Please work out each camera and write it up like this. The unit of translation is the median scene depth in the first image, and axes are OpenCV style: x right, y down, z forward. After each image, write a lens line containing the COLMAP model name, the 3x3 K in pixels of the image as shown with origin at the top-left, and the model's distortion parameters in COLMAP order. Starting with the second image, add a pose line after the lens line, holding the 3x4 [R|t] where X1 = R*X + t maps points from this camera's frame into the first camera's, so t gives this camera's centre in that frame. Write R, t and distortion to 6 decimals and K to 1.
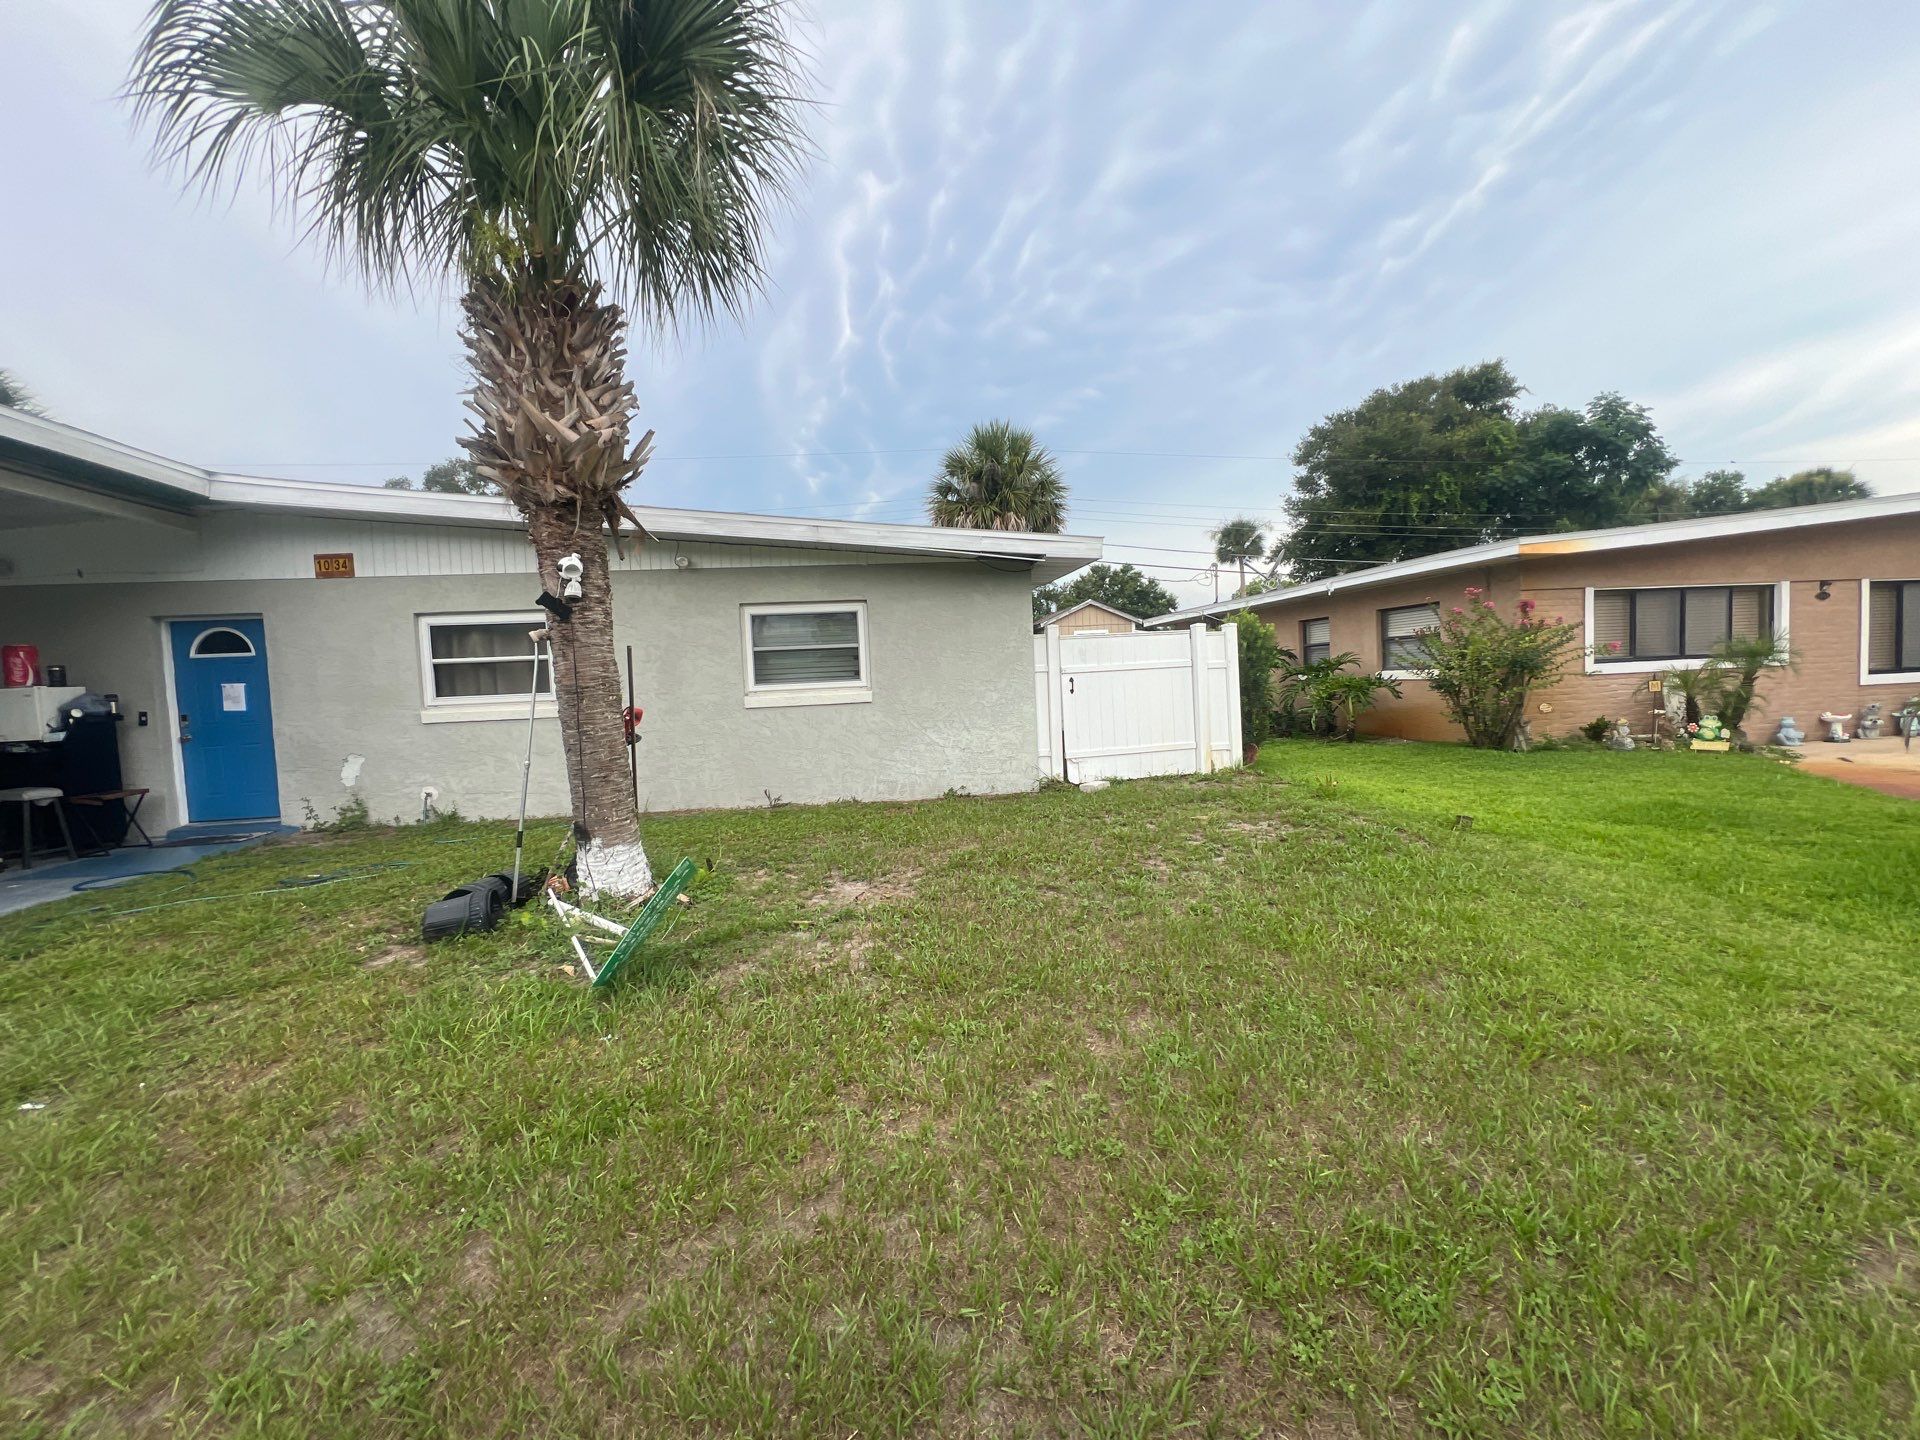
lens RADIAL K [[764.1, 0, 960.0], [0, 764.1, 720.0], [0, 0, 1]] dist [-0.001542, 0.000241]
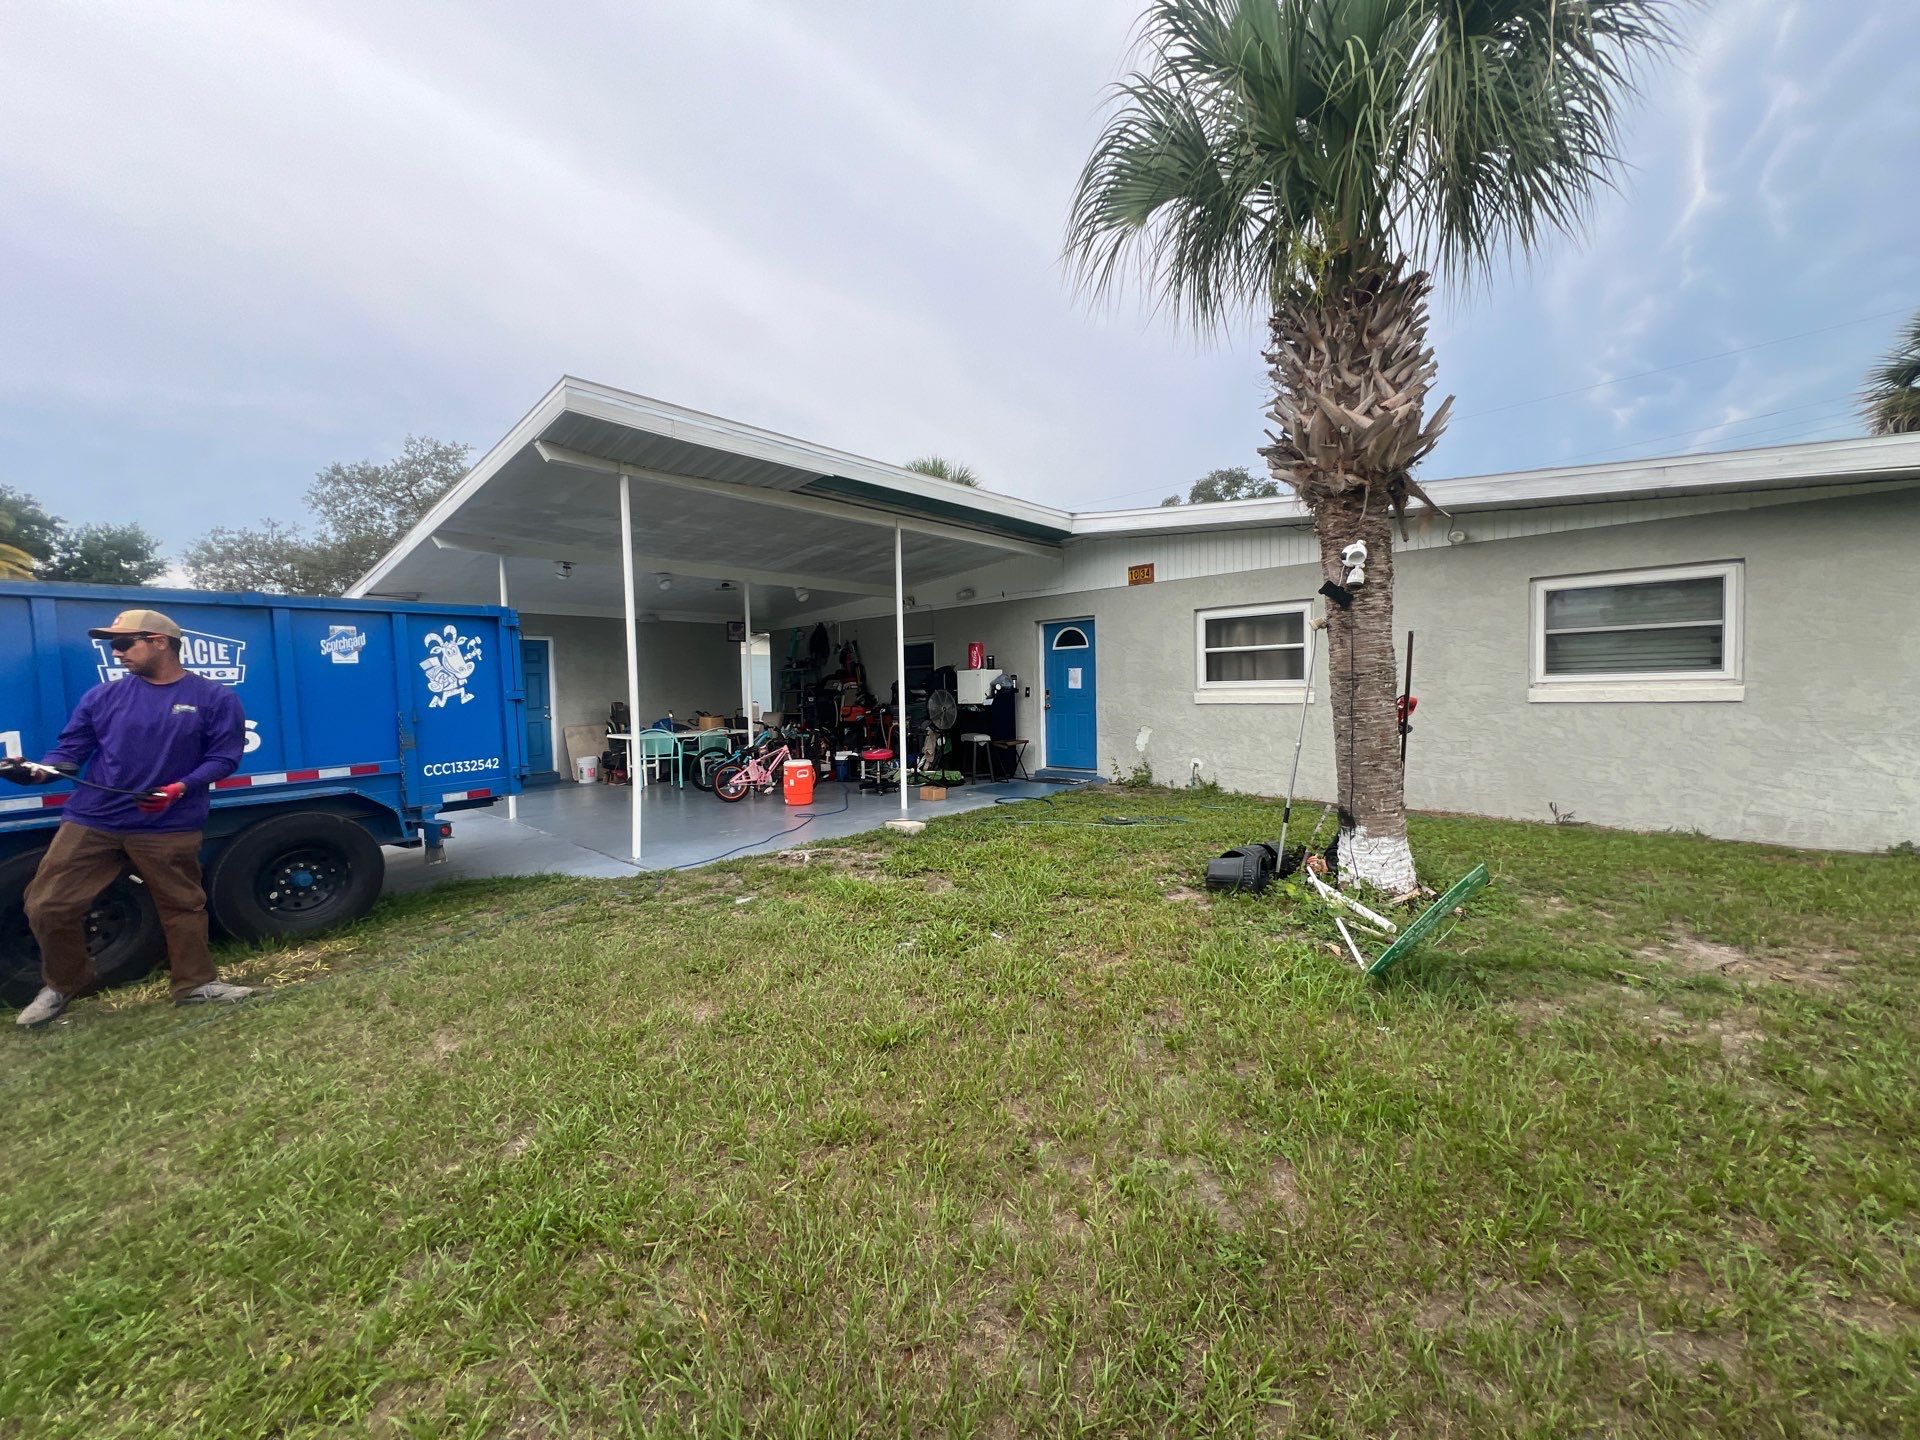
lens RADIAL K [[766.0, 0, 957.7], [0, 766.0, 717.8], [0, 0, 1]] dist [-0.001031, 0.000111]
pose [[0.631664, 0.058154, -0.773058, -0.029895], [-0.049132, 0.998181, 0.034944, 0.003327], [0.773684, 0.015910, 0.633372, -0.025100]]
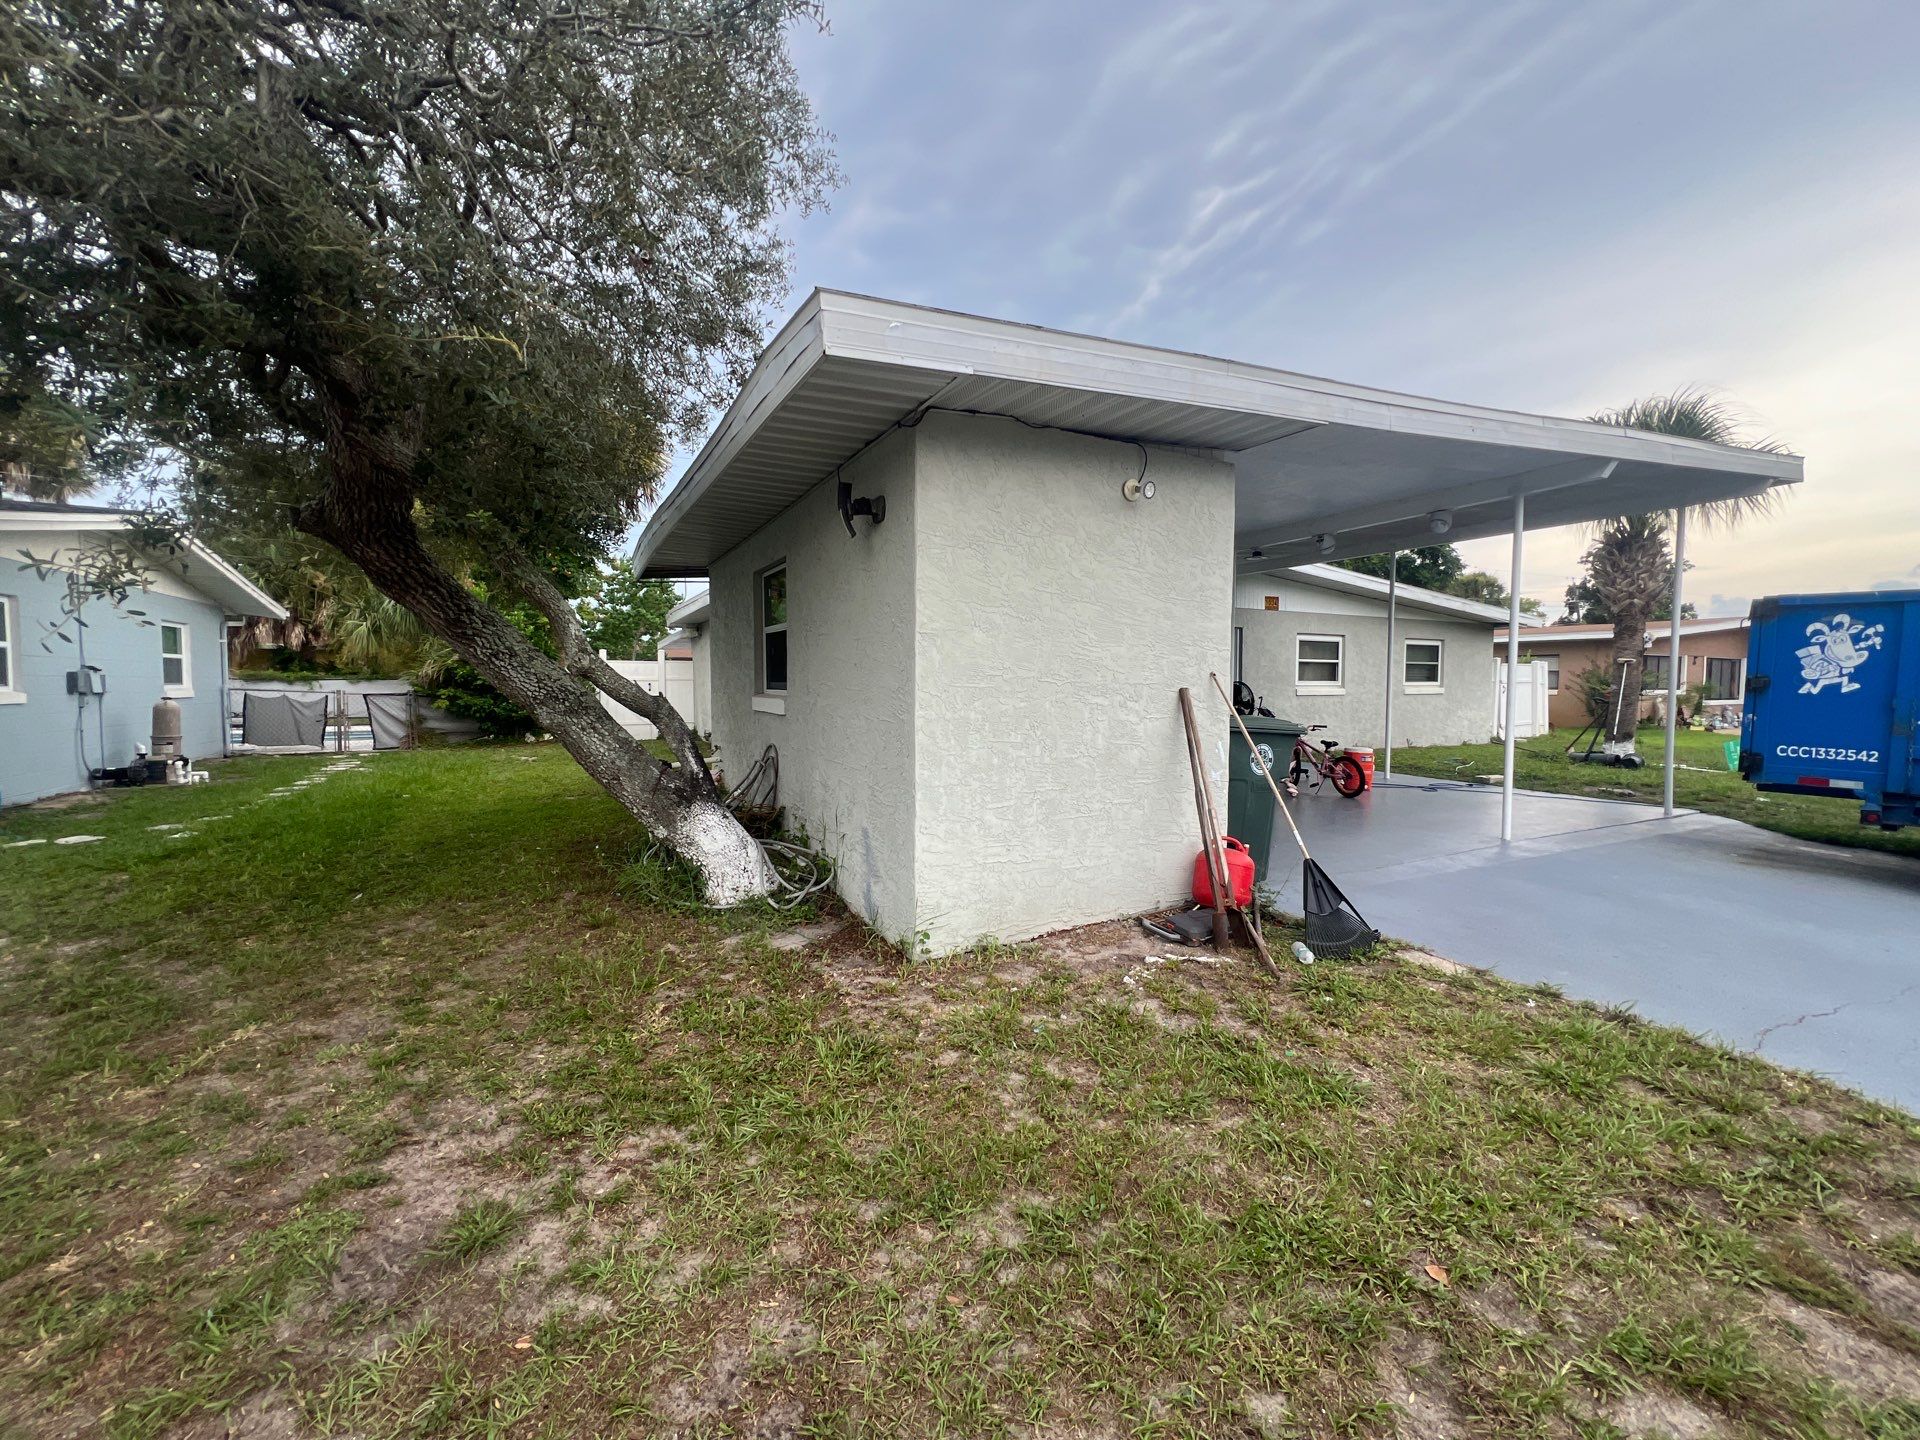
lens RADIAL K [[766.0, 0, 957.7], [0, 766.0, 717.8], [0, 0, 1]] dist [-0.001031, 0.000111]
pose [[0.936253, 0.029234, 0.350107, -2.328886], [-0.023746, 0.999519, -0.019959, 0.123934], [-0.350522, 0.010373, 0.936497, -0.424025]]
